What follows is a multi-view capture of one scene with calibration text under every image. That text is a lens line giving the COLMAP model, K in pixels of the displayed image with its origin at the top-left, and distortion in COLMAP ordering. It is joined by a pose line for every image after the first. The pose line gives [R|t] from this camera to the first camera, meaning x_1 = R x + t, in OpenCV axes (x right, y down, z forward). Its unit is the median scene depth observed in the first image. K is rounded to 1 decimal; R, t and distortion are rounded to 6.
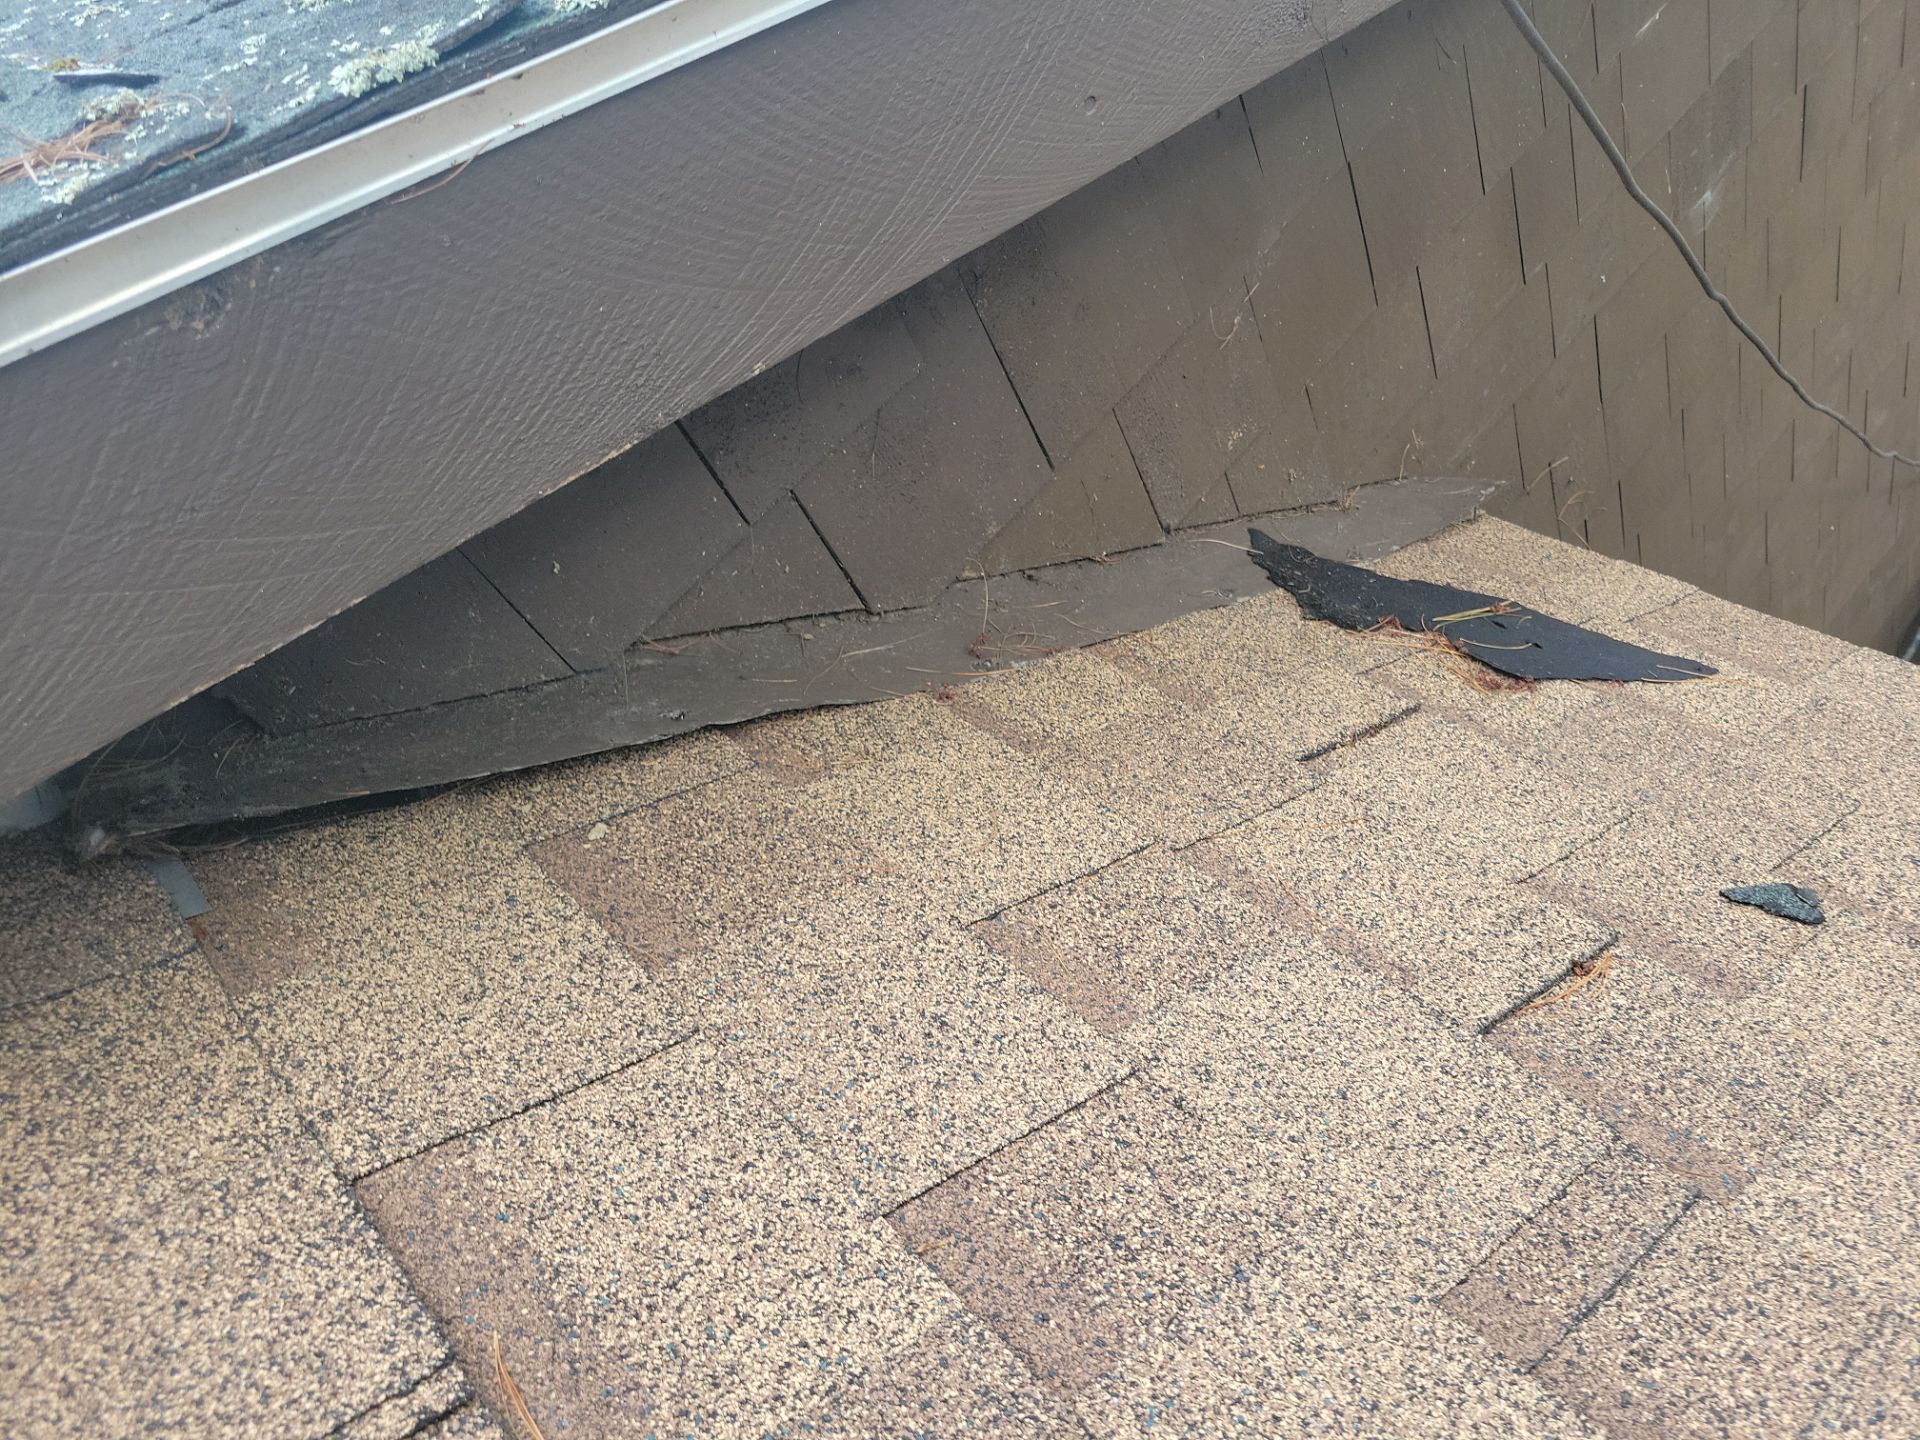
lens RADIAL K [[1333.8, 0, 940.4], [0, 1333.8, 717.1], [0, 0, 1]] dist [0.039101, -0.025956]
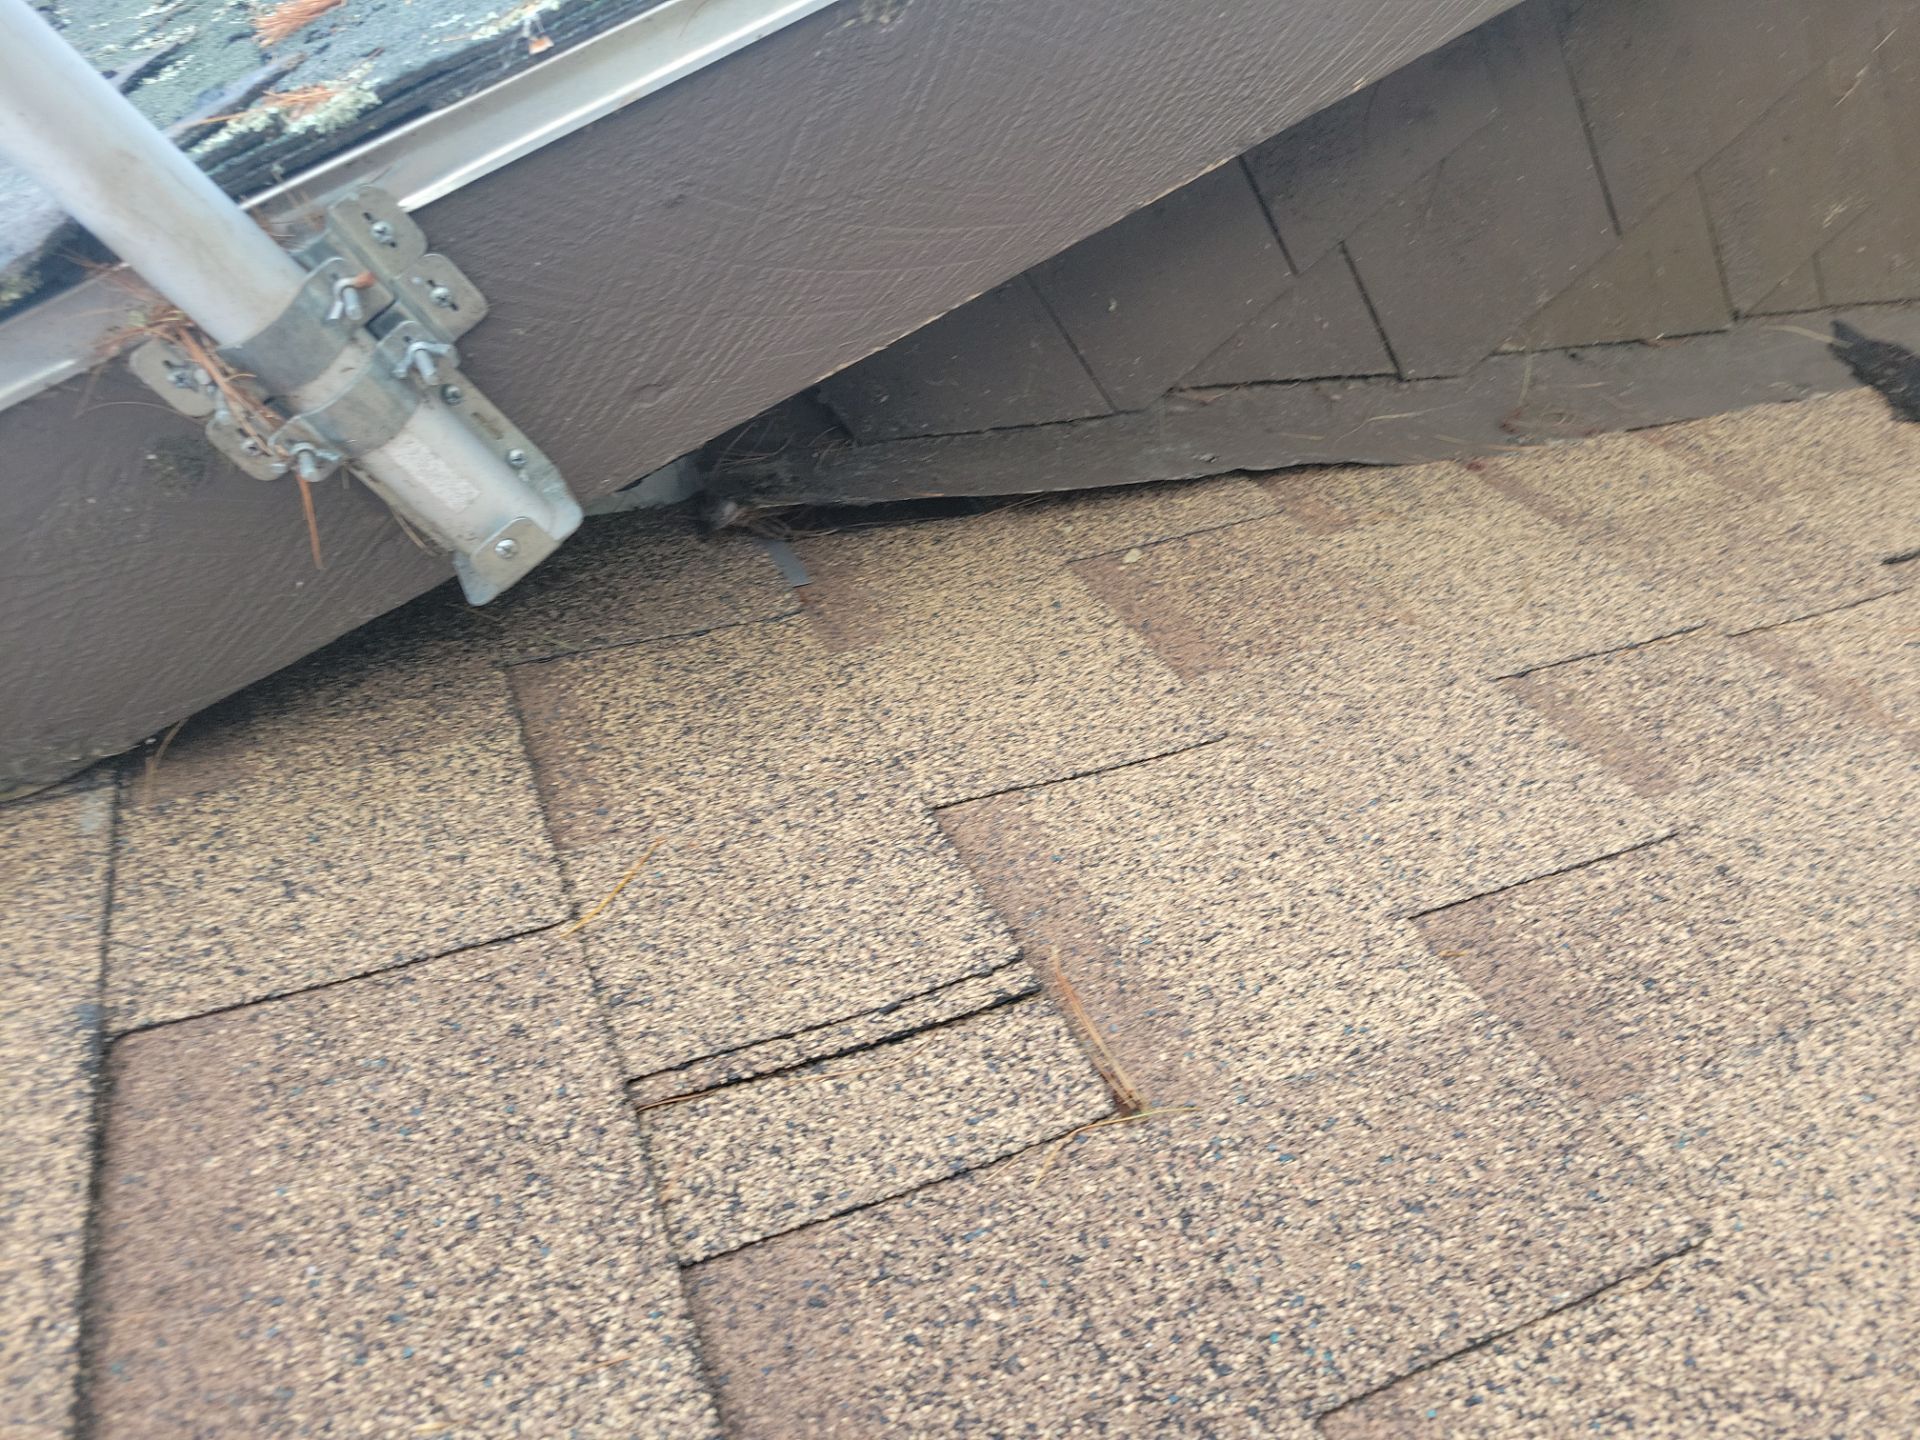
lens RADIAL K [[1333.8, 0, 940.4], [0, 1333.8, 717.1], [0, 0, 1]] dist [0.039101, -0.025956]
pose [[0.960260, 0.107427, -0.257604, -0.133764], [-0.086273, 0.992006, 0.092094, 0.148073], [0.265438, -0.066210, 0.961852, -0.080030]]
